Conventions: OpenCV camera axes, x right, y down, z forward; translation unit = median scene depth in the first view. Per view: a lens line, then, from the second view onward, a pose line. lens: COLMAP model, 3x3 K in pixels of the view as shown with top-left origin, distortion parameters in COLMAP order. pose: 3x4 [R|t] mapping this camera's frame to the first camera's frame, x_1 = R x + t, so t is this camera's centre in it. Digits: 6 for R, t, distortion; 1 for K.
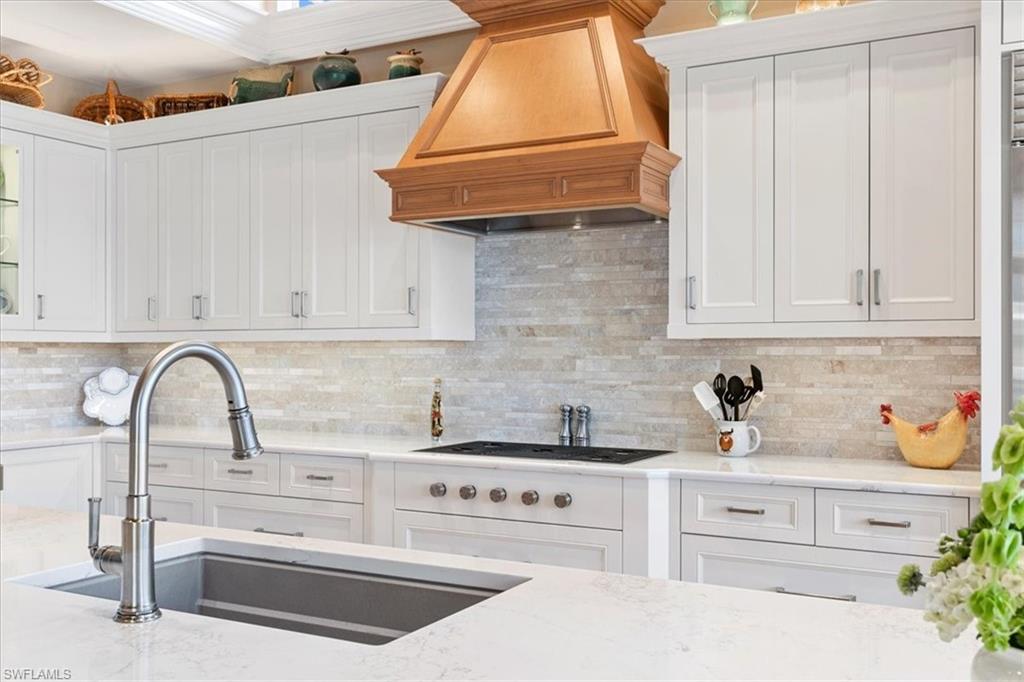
lens RADIAL K [[982.3, 0, 512.2], [0, 982.3, 344.5], [0, 0, 1]] dist [0.006803, 0.004424]
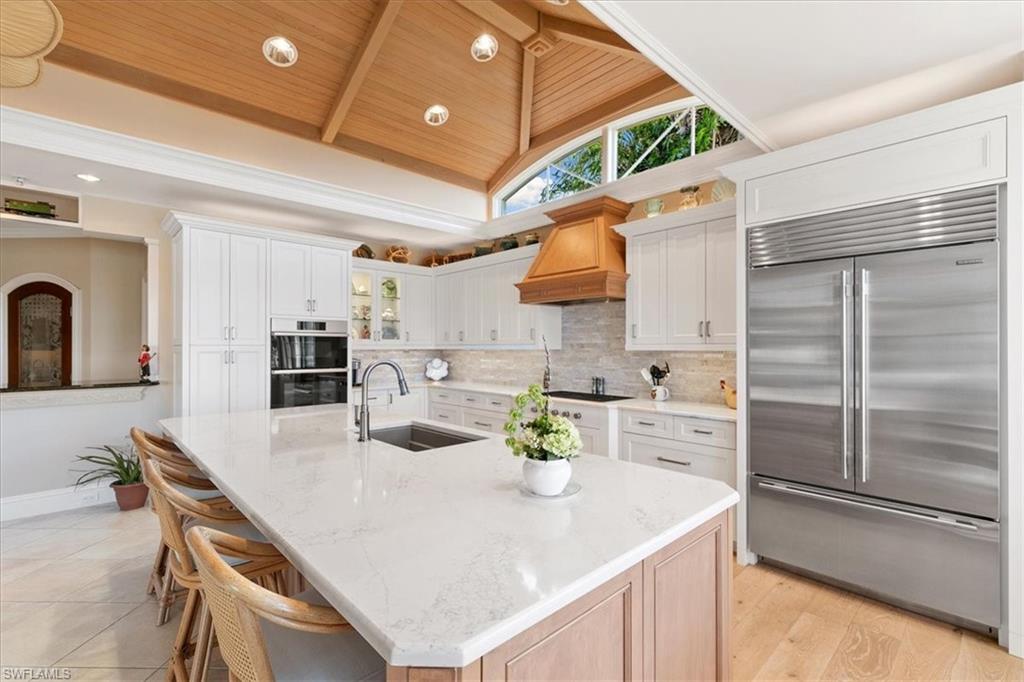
lens RADIAL K [[458.2, 0, 512.0], [0, 458.2, 341.0], [0, 0, 1]] dist [0.010630, 0.000322]
pose [[0.949058, -0.004349, -0.315072, 0.218125], [0.002860, 0.999982, -0.005190, -0.020783], [0.315089, 0.004025, 0.949053, -0.125843]]
